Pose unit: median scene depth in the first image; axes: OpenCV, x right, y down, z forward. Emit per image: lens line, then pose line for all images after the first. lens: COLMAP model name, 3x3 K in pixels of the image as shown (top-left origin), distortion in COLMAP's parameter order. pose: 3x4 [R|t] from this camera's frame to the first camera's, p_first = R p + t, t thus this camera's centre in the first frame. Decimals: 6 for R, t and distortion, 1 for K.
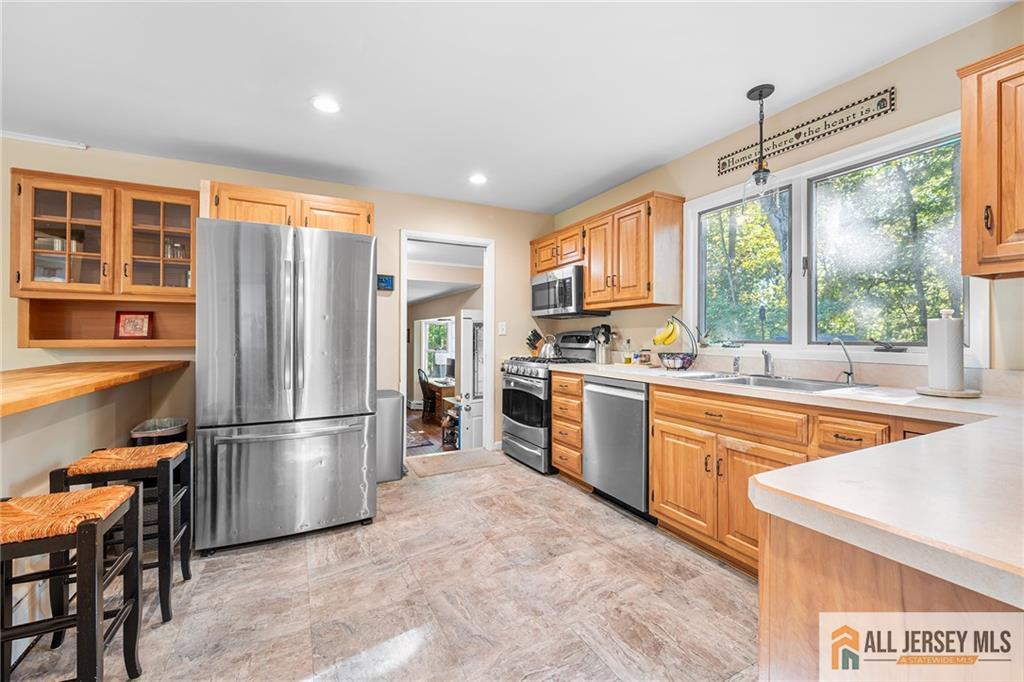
lens RADIAL K [[416.8, 0, 507.9], [0, 416.8, 335.4], [0, 0, 1]] dist [-0.000036, -0.000175]
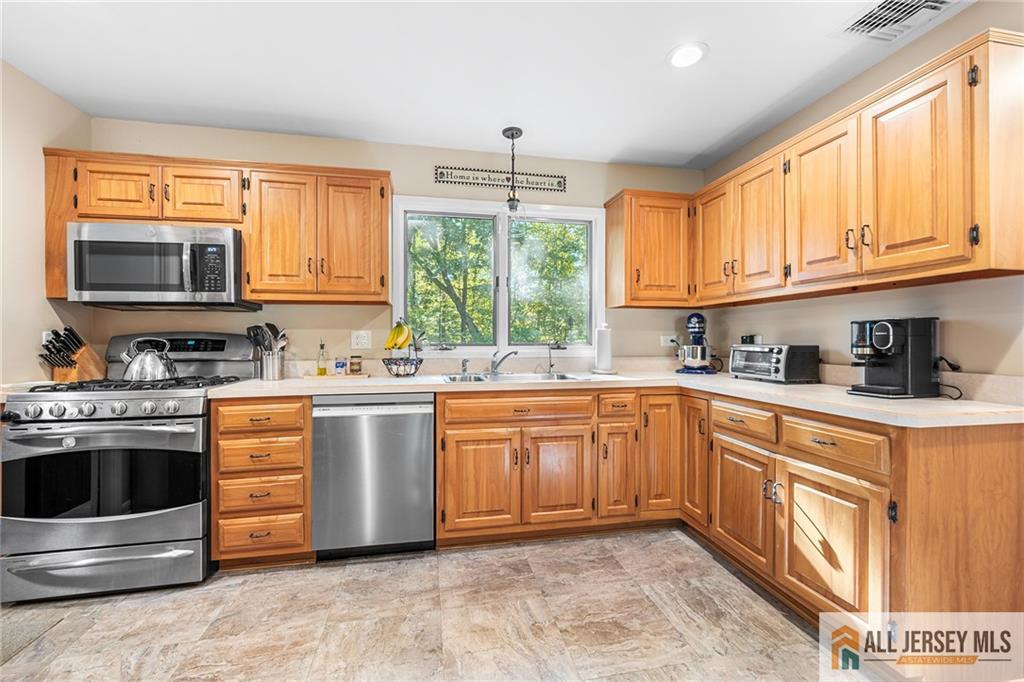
lens RADIAL K [[416.1, 0, 506.5], [0, 416.1, 339.9], [0, 0, 1]] dist [0.000592, 0.000092]
pose [[0.277954, -0.002498, 0.960591, -0.410771], [0.001601, 0.999996, 0.002137, 0.000968], [-0.960593, 0.000944, 0.277957, 0.529558]]
